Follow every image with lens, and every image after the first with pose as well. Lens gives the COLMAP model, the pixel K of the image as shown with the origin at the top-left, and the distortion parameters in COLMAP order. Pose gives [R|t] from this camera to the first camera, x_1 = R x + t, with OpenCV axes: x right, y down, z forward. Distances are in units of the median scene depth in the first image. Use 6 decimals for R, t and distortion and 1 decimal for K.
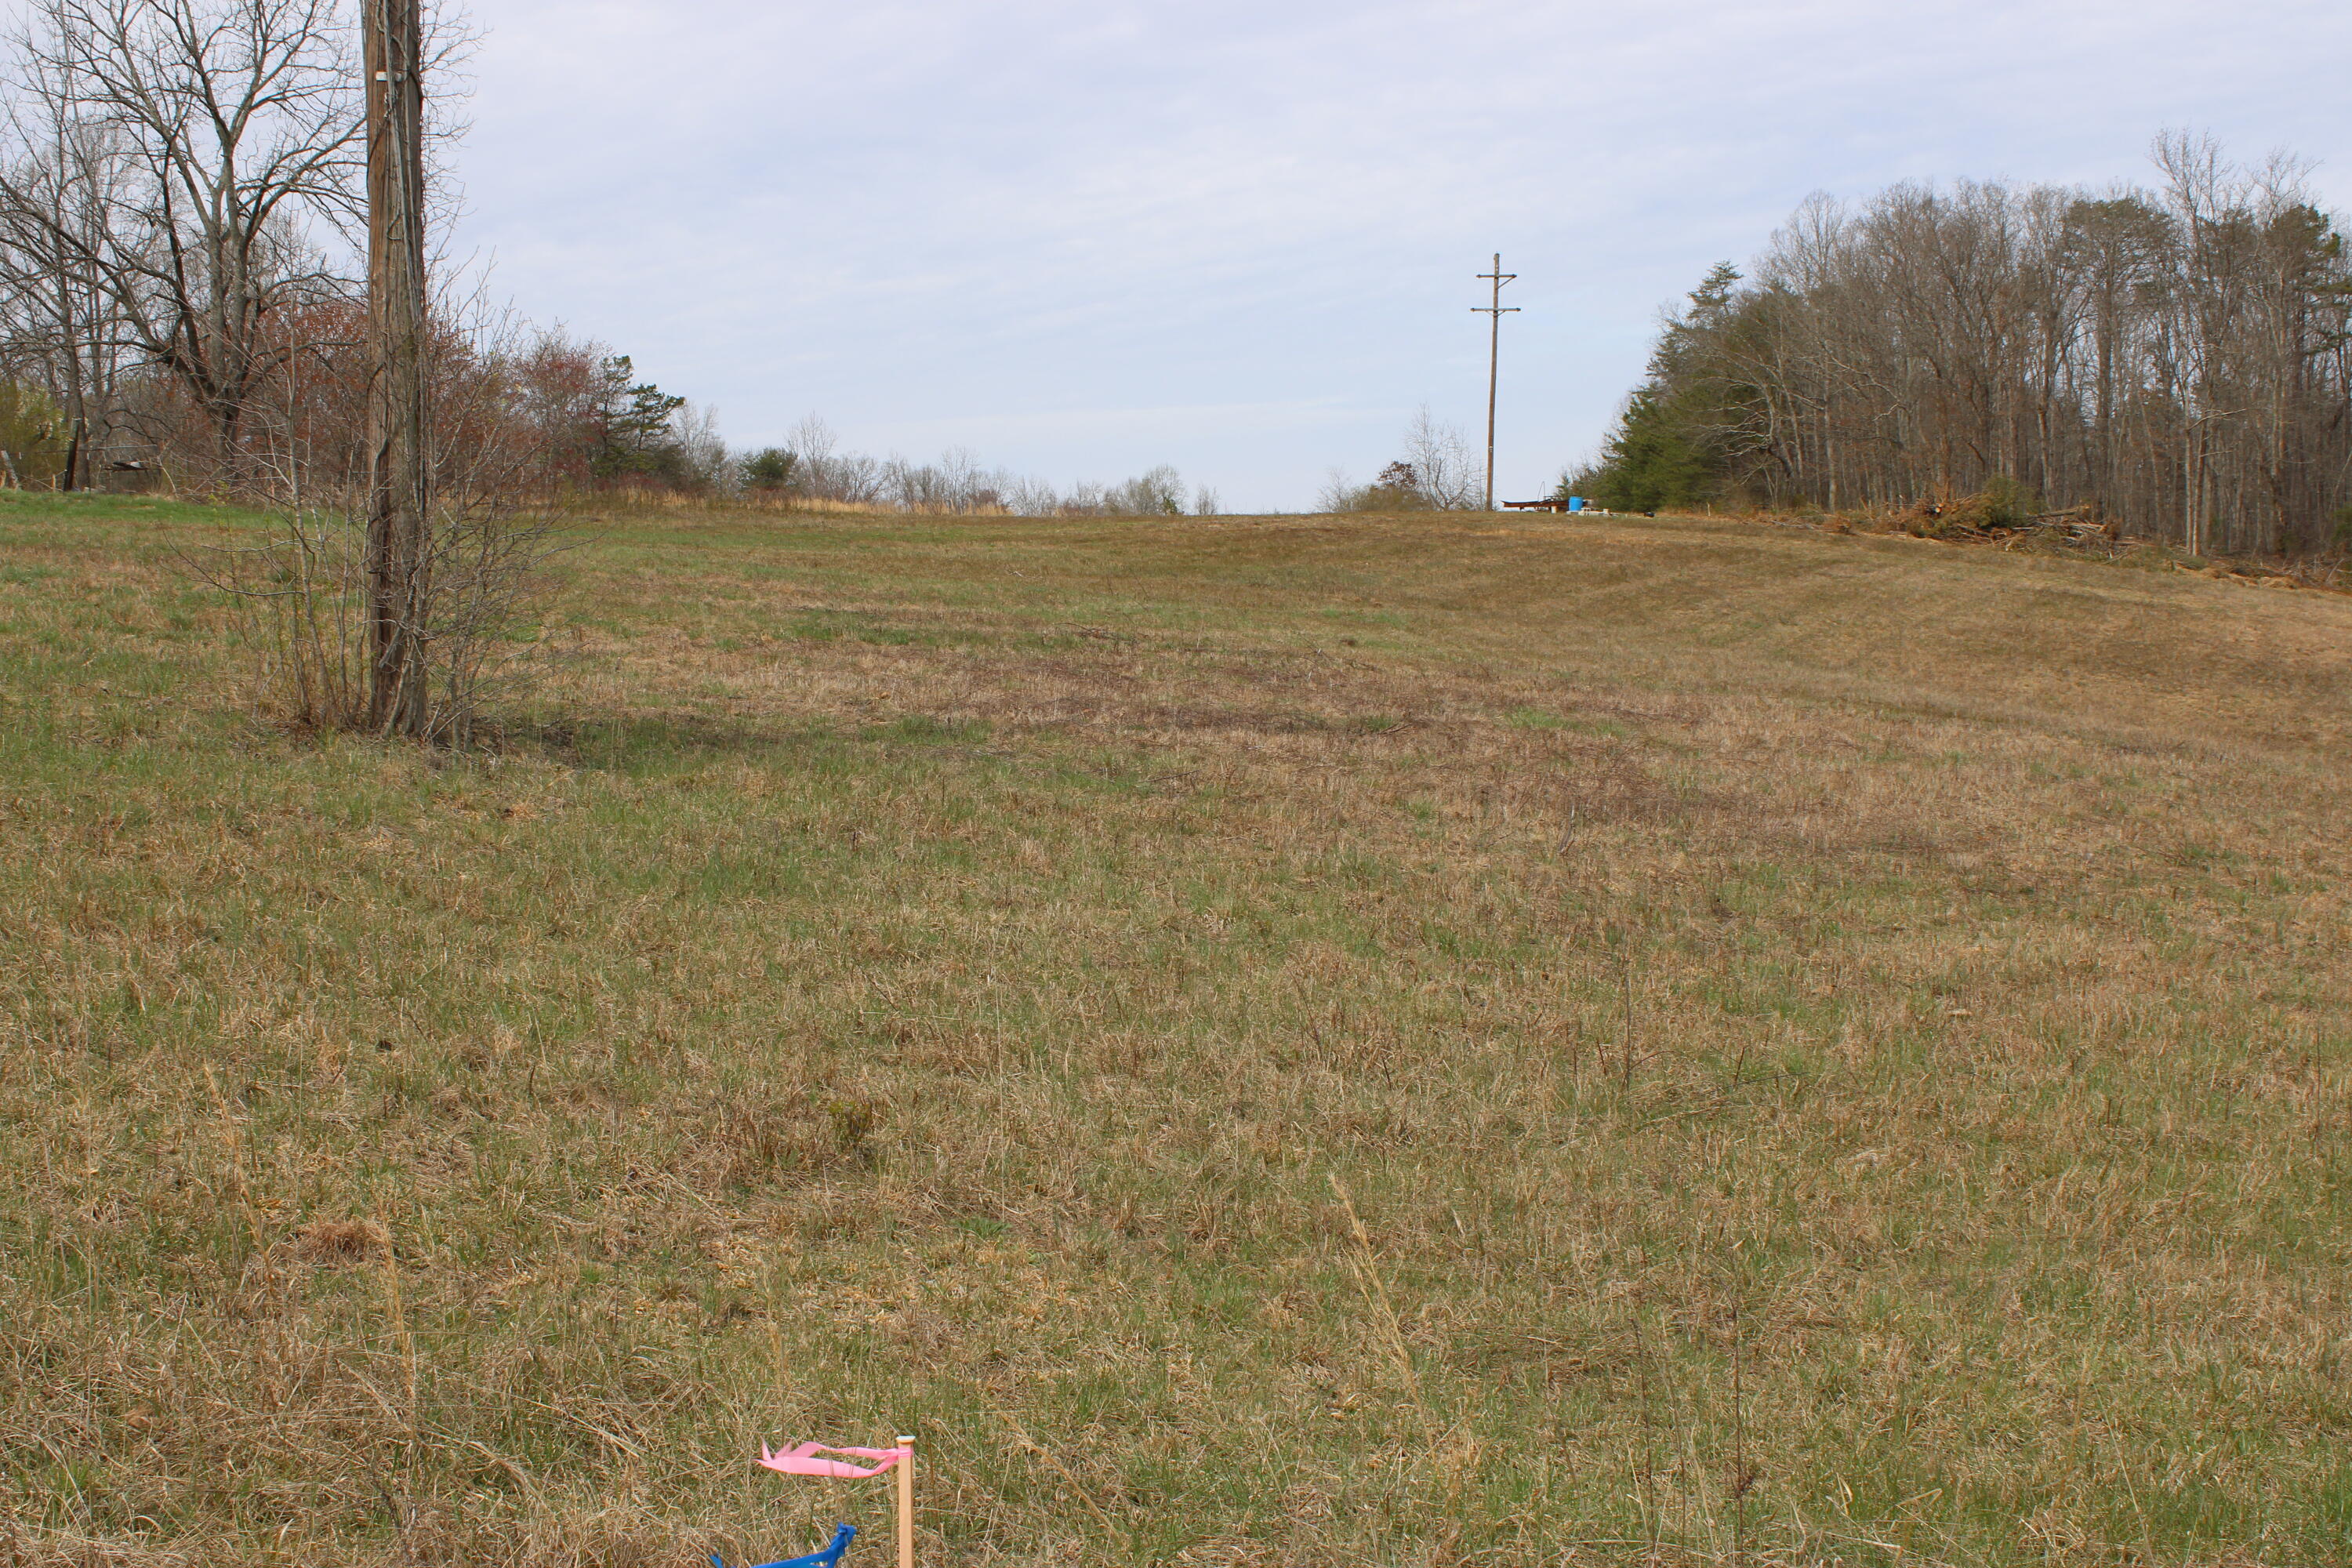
lens RADIAL K [[3054.0, 0, 1159.2], [0, 3054.0, 804.7], [0, 0, 1]] dist [-0.089814, 0.187579]
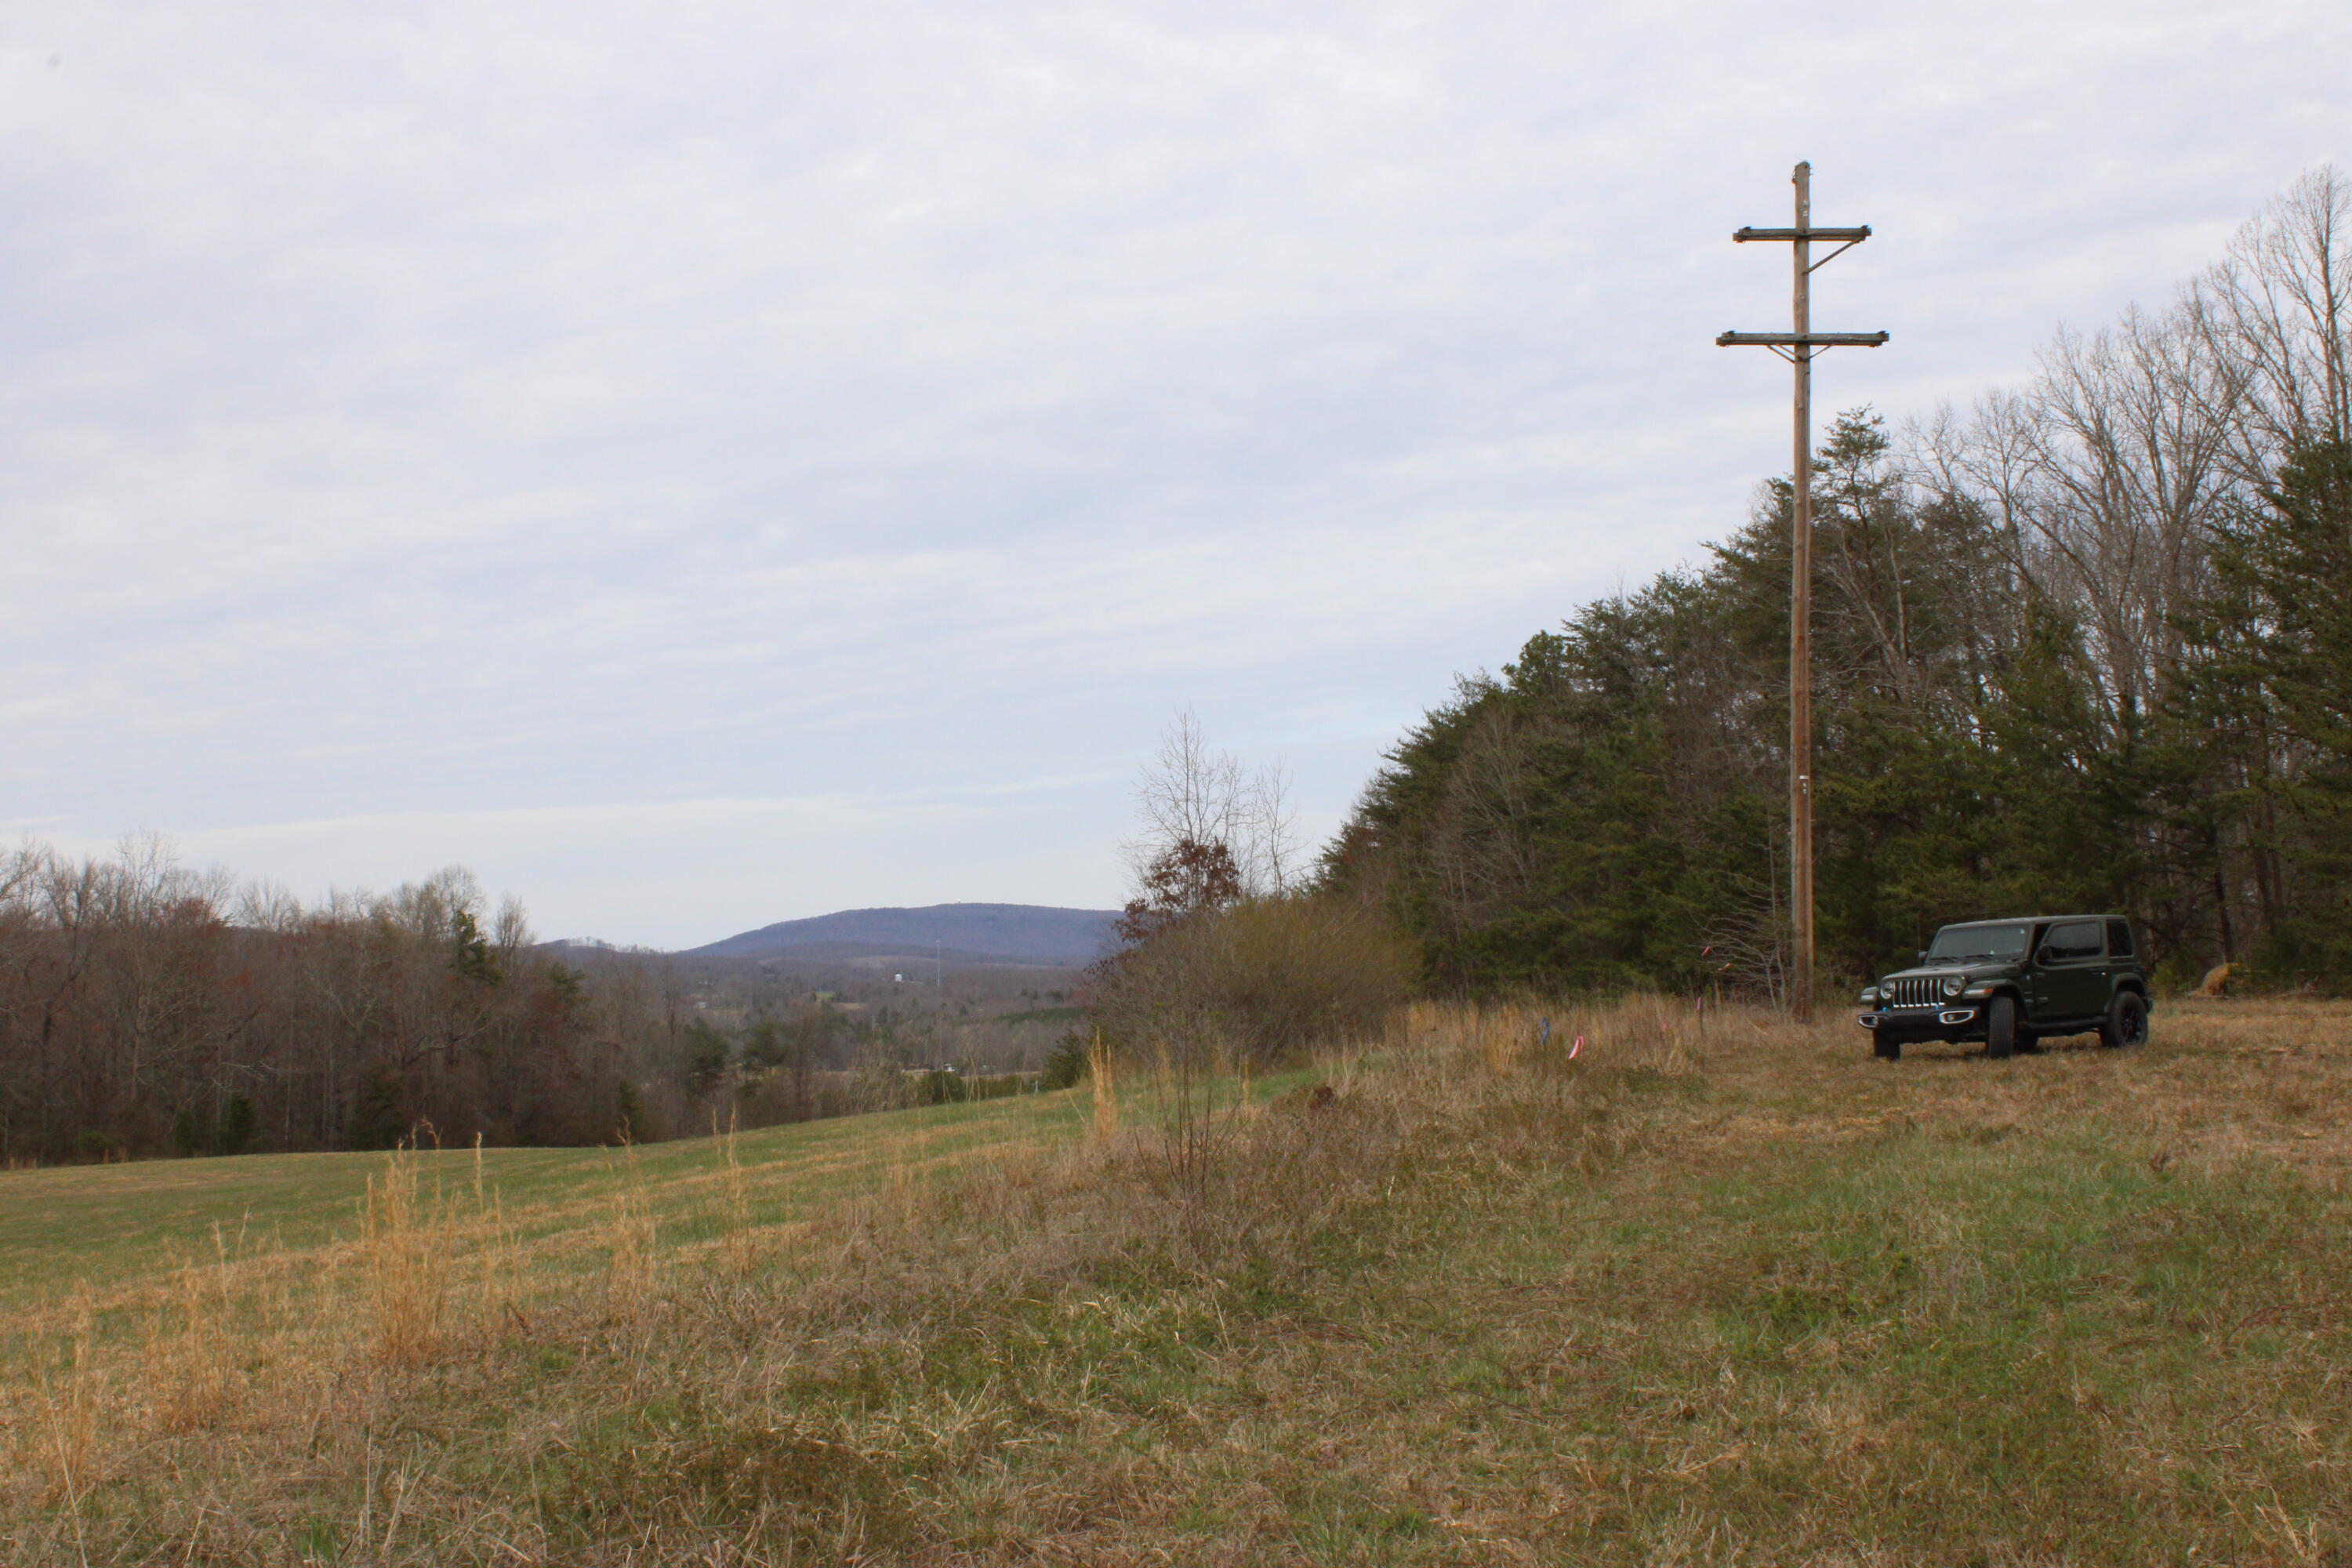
lens RADIAL K [[3633.8, 0, 1176.0], [0, 3633.8, 784.0], [0, 0, 1]] dist [-0.030389, -0.010855]
pose [[0.979218, 0.015018, 0.202255, -0.028204], [0.012427, 0.990937, -0.133749, -0.075994], [-0.202431, 0.133482, 0.970157, 0.726258]]
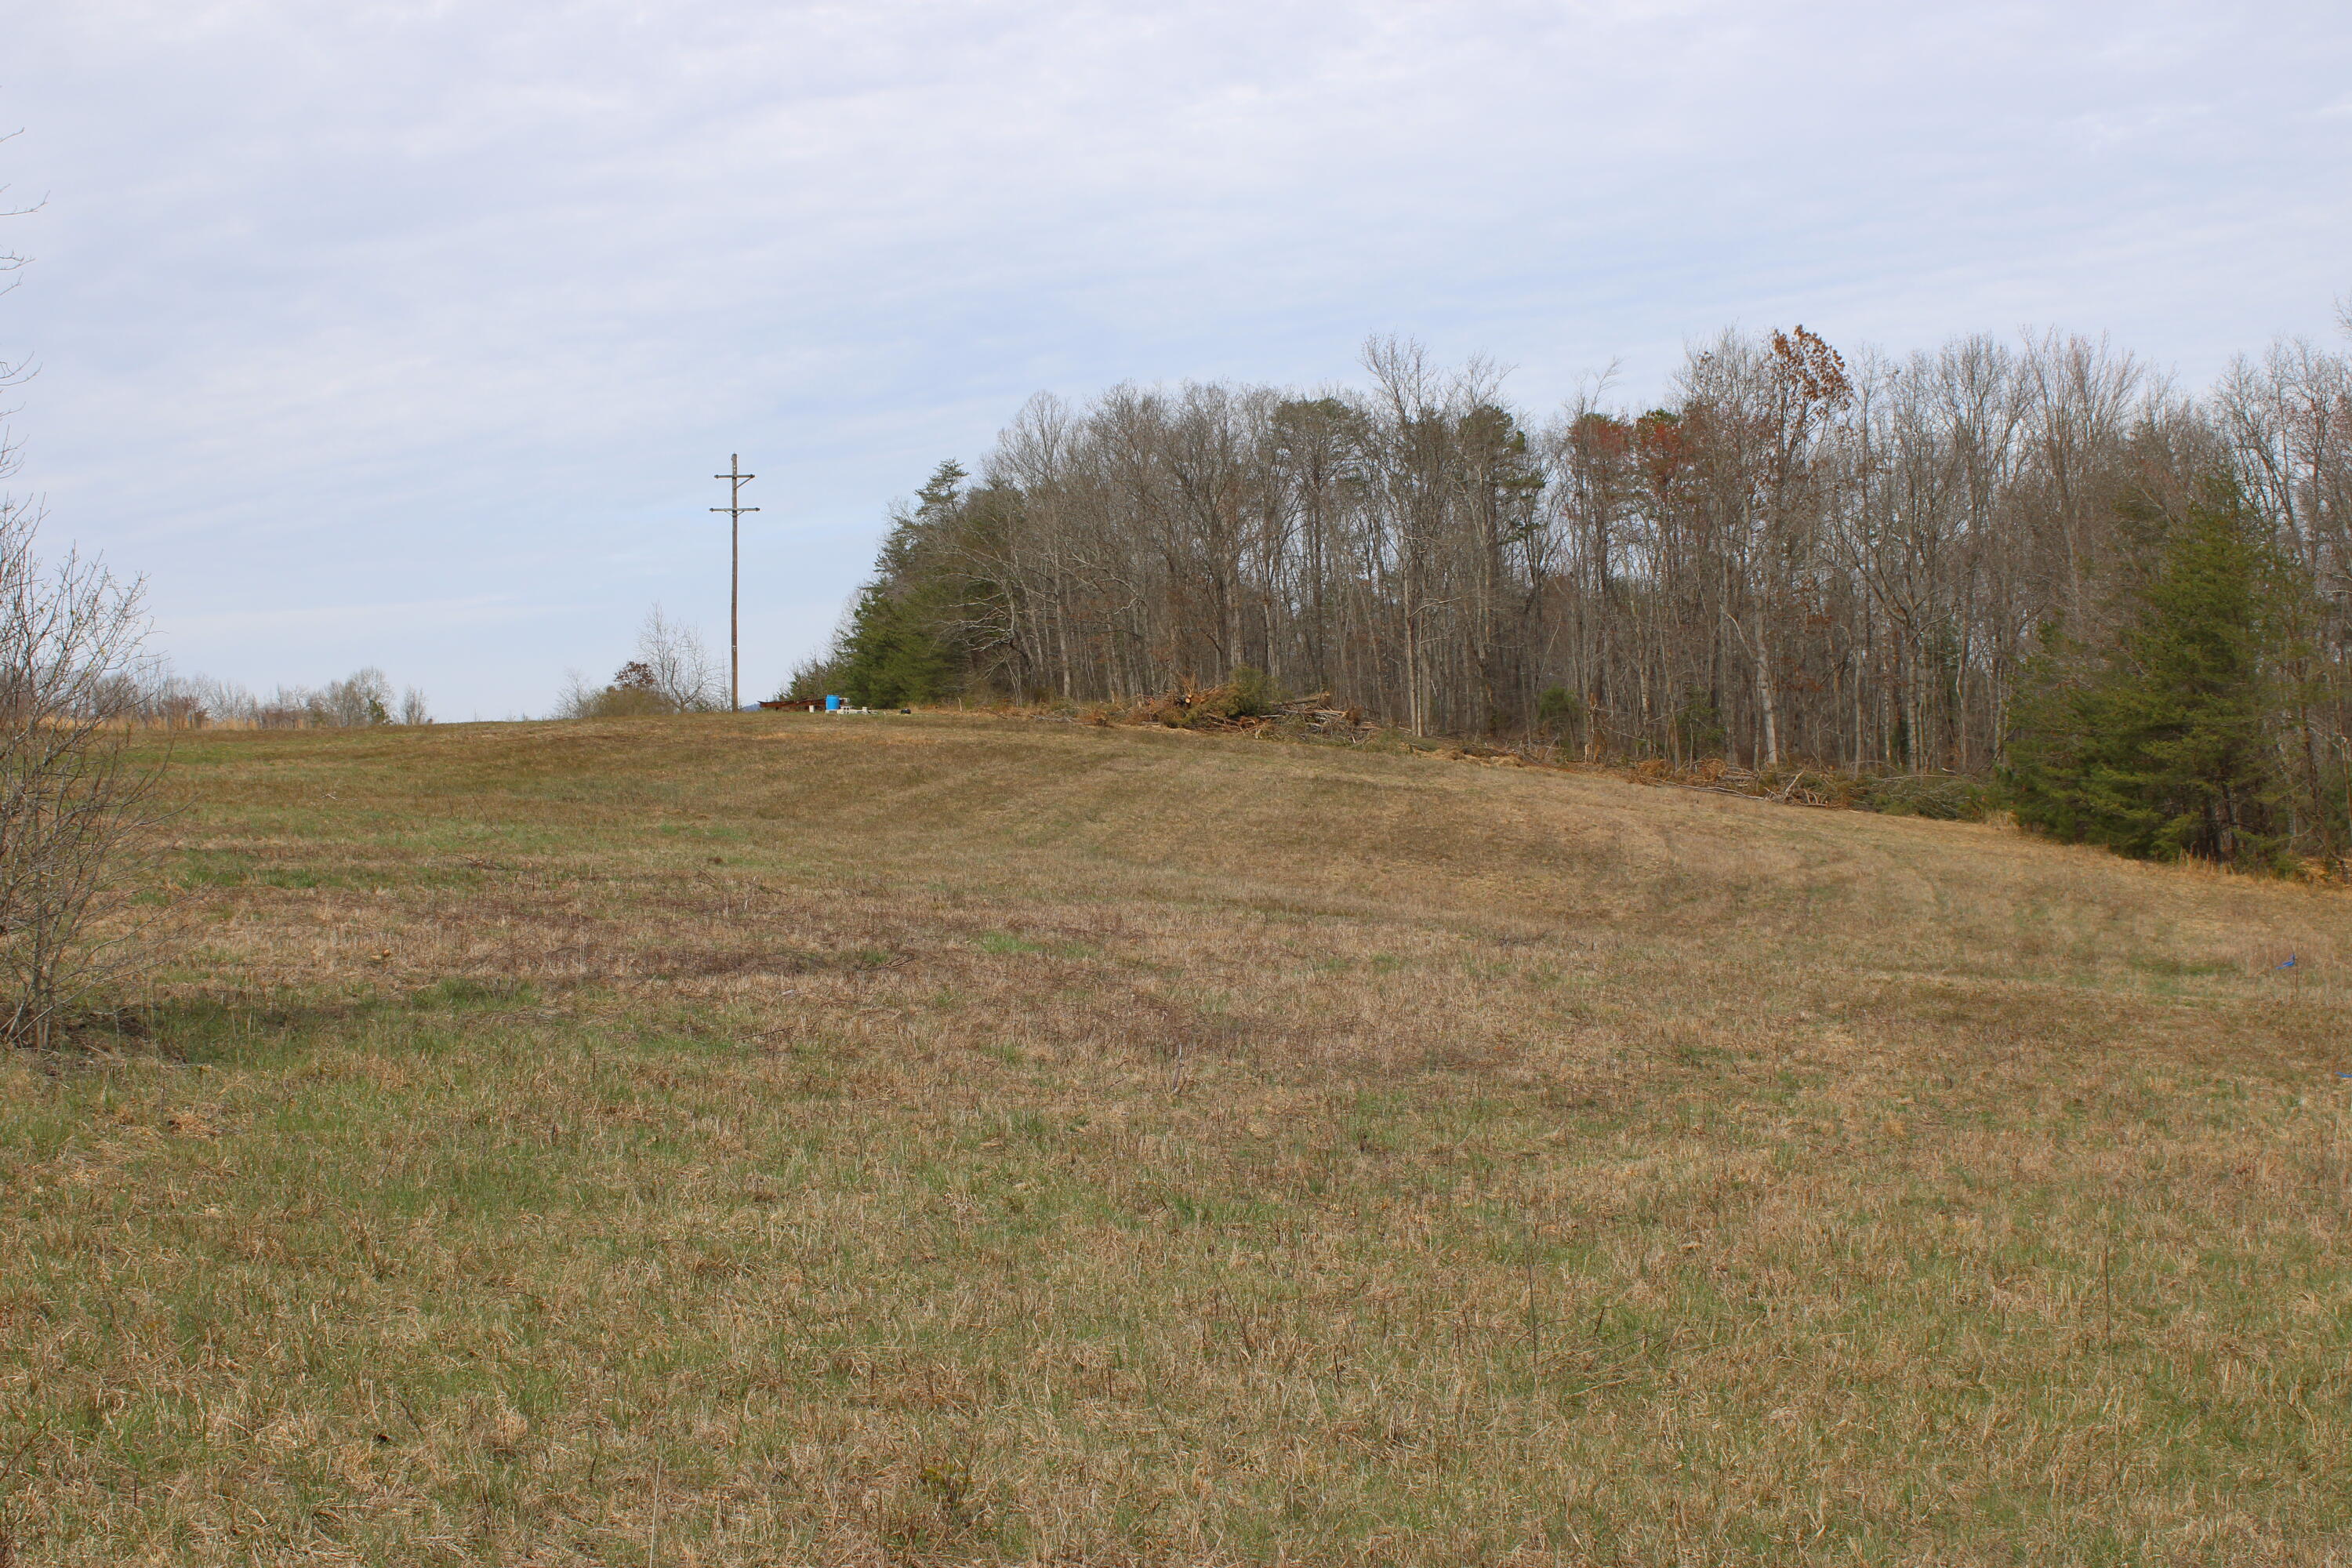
lens RADIAL K [[3054.0, 0, 1159.2], [0, 3054.0, 804.7], [0, 0, 1]] dist [-0.089814, 0.187579]
pose [[0.966654, -0.029577, 0.254373, -0.013407], [0.045573, 0.997321, -0.057219, -0.002331], [-0.251999, 0.066904, 0.965412, 0.004224]]
